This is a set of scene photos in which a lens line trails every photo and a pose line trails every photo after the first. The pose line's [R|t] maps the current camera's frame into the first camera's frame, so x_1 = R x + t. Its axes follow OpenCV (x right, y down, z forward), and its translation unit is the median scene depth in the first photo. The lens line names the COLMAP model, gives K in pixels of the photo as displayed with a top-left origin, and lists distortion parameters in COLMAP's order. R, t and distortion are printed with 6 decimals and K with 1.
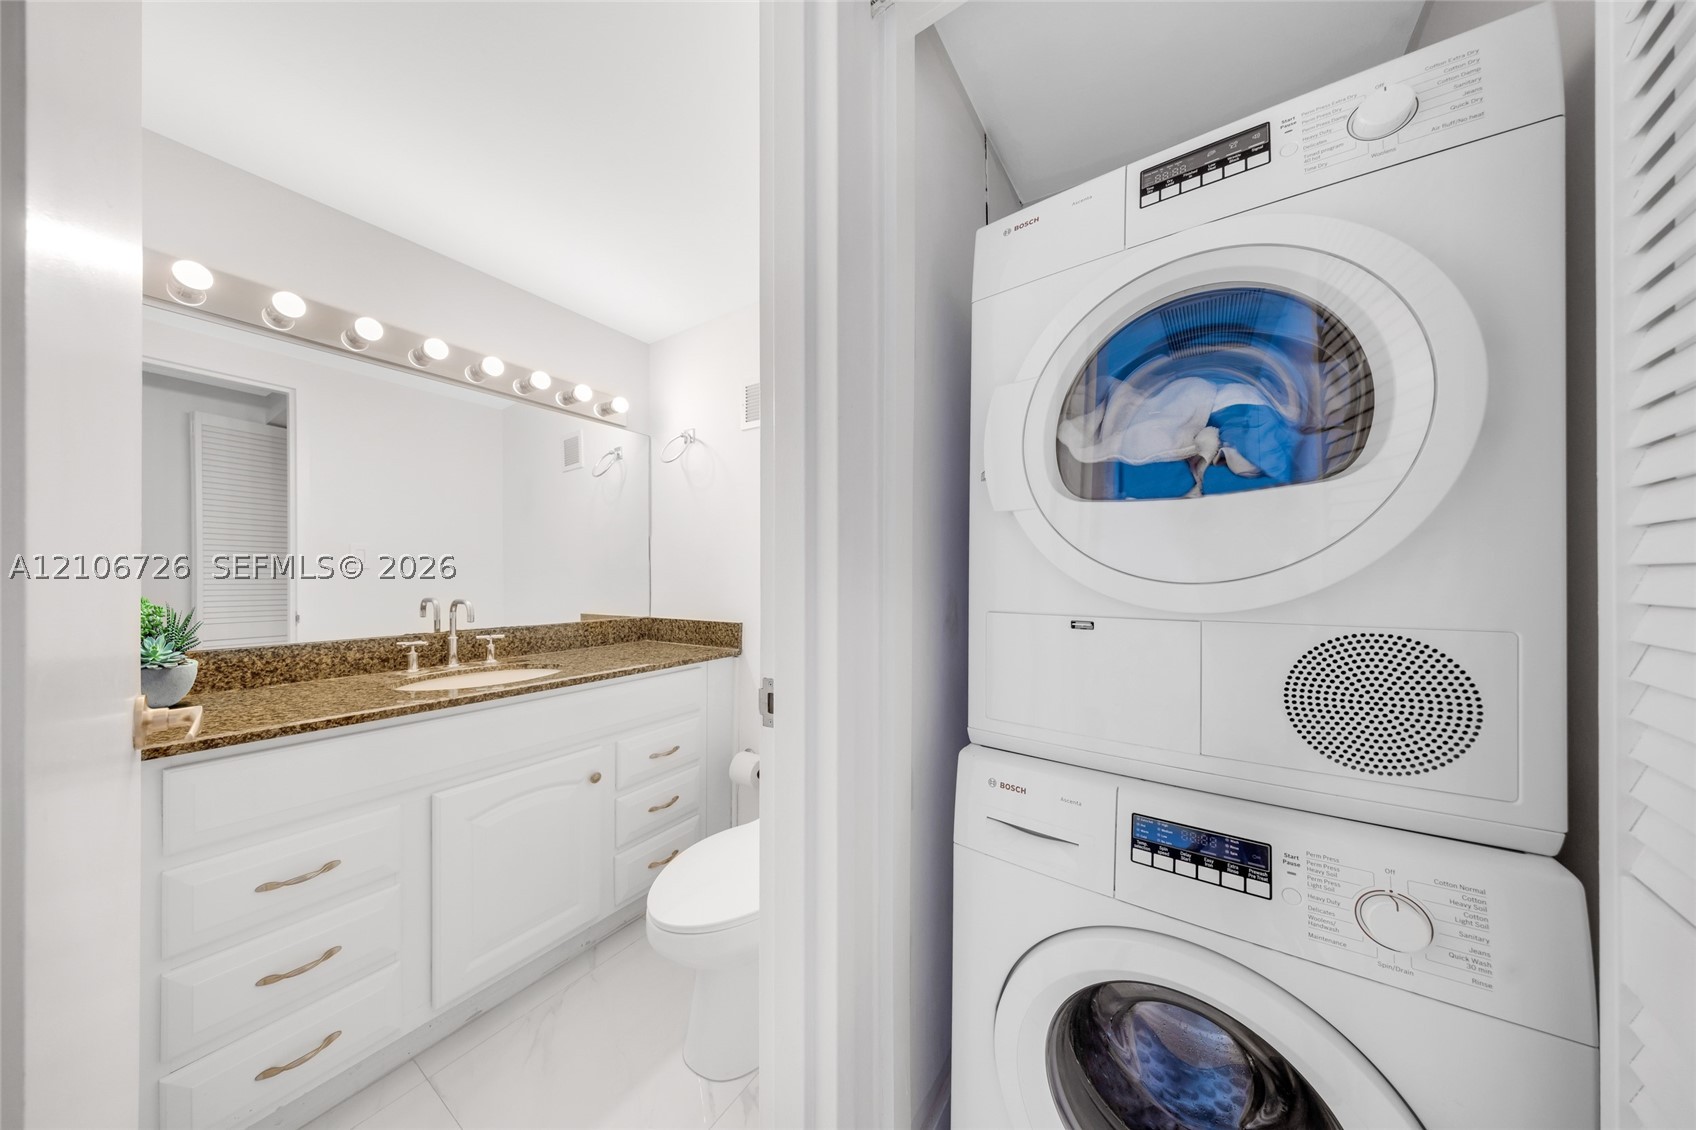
lens RADIAL K [[509.7, 0, 855.2], [0, 509.7, 571.4], [0, 0, 1]] dist [-0.000305, -0.000076]
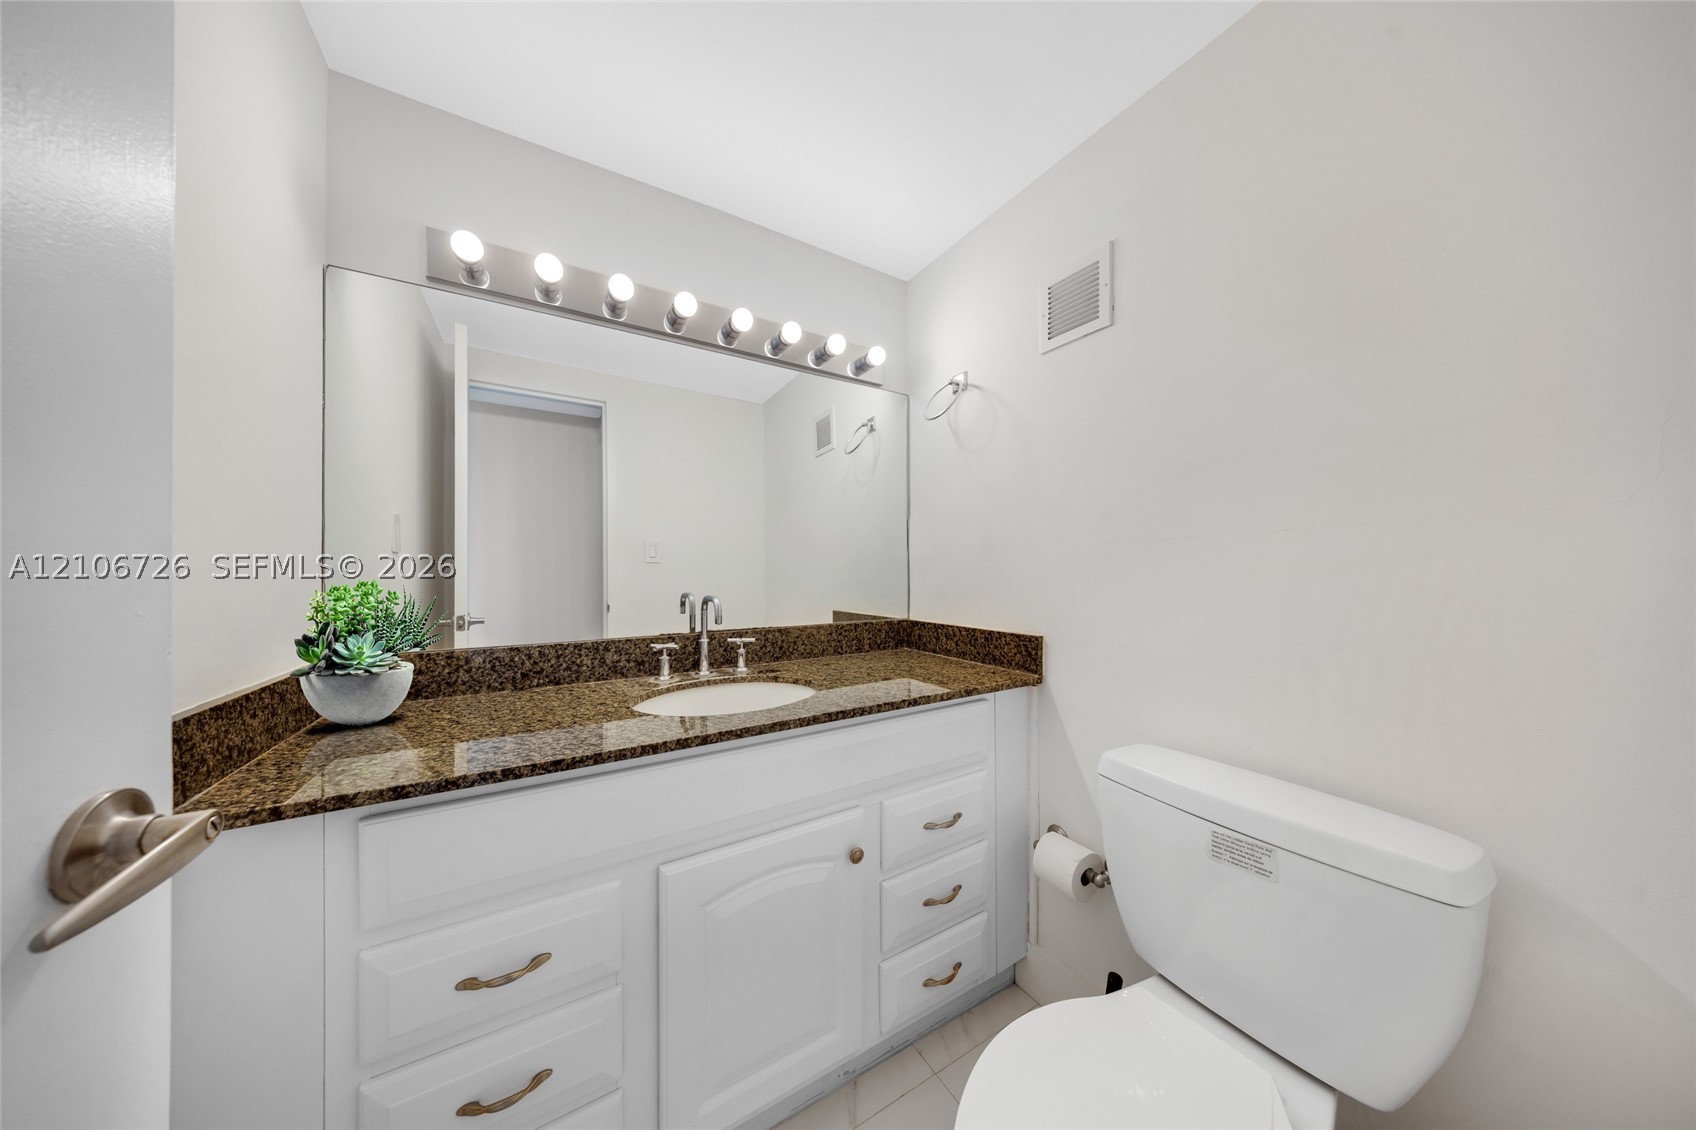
lens RADIAL K [[509.7, 0, 855.2], [0, 509.7, 571.4], [0, 0, 1]] dist [-0.000305, -0.000076]
pose [[0.901829, 0.000063, -0.432093, -0.162858], [0.004780, 0.999937, 0.010121, 0.005527], [0.432067, -0.011193, 0.901772, 0.291693]]
